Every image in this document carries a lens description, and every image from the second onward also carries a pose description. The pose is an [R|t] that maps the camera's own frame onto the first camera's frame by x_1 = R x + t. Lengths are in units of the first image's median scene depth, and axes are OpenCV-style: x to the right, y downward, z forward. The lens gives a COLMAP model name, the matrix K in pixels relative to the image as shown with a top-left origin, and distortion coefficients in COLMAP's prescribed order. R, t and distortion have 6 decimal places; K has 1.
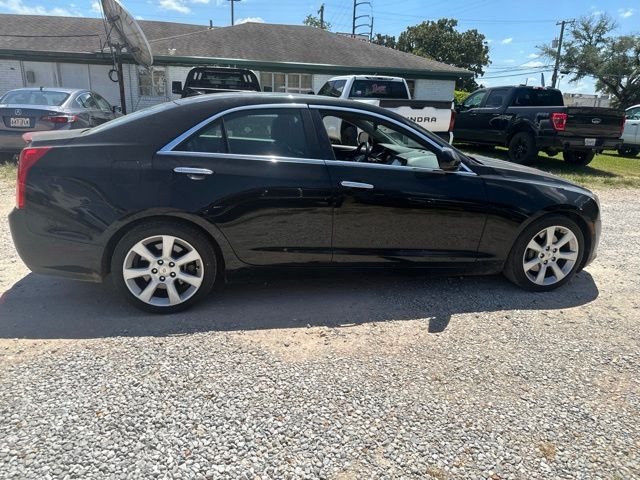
lens RADIAL K [[453.1, 0, 320.0], [0, 453.1, 240.0], [0, 0, 1]] dist [-0.002608, -0.012299]
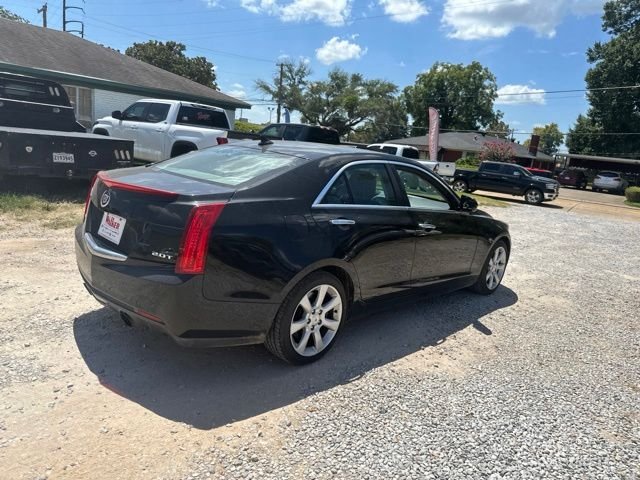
lens RADIAL K [[442.4, 0, 313.9], [0, 442.4, 239.1], [0, 0, 1]] dist [0.070207, -0.090809]
pose [[0.835562, -0.059413, 0.546175, -0.674965], [0.081008, 0.996593, -0.015520, -0.074802], [-0.543391, 0.057212, 0.837528, 0.120006]]
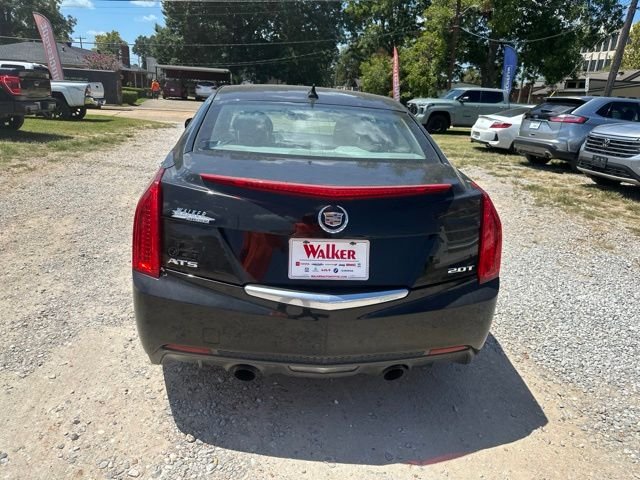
lens RADIAL K [[453.1, 0, 320.0], [0, 453.1, 240.0], [0, 0, 1]] dist [-0.002608, -0.012299]
pose [[0.124692, -0.331872, 0.935047, -0.970104], [0.231522, 0.926119, 0.297829, -0.286474], [-0.964805, 0.179347, 0.192315, 0.816514]]
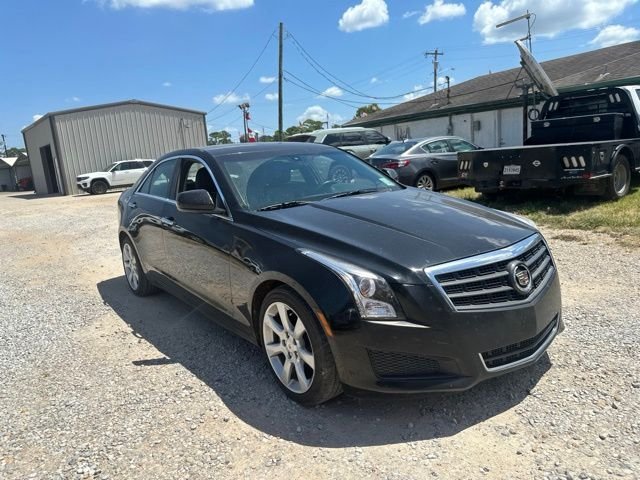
lens RADIAL K [[450.3, 0, 317.0], [0, 450.3, 233.7], [0, 0, 1]] dist [0.009677, -0.025970]
pose [[0.421222, 0.083507, -0.903105, 1.038572], [-0.164630, 0.986250, 0.014409, -0.137680], [0.891891, 0.142608, 0.429178, 0.671687]]
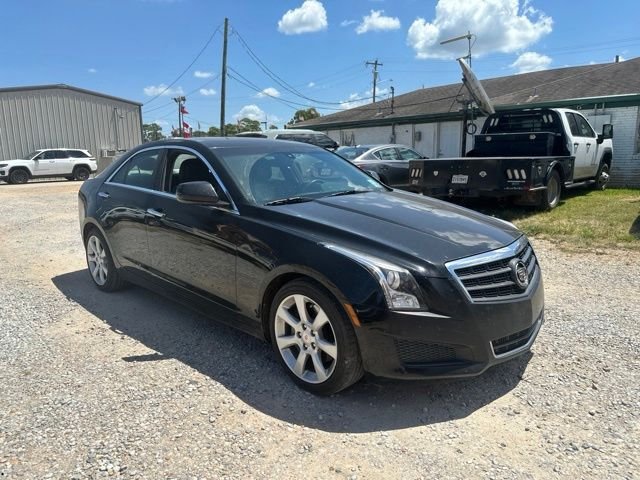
lens RADIAL K [[449.0, 0, 324.5], [0, 449.0, 236.3], [0, 0, 1]] dist [0.025089, -0.047095]
pose [[0.560927, 0.098551, -0.821979, 0.995941], [-0.193525, 0.980989, -0.014448, -0.105431], [0.804928, 0.167177, 0.569335, 0.561577]]
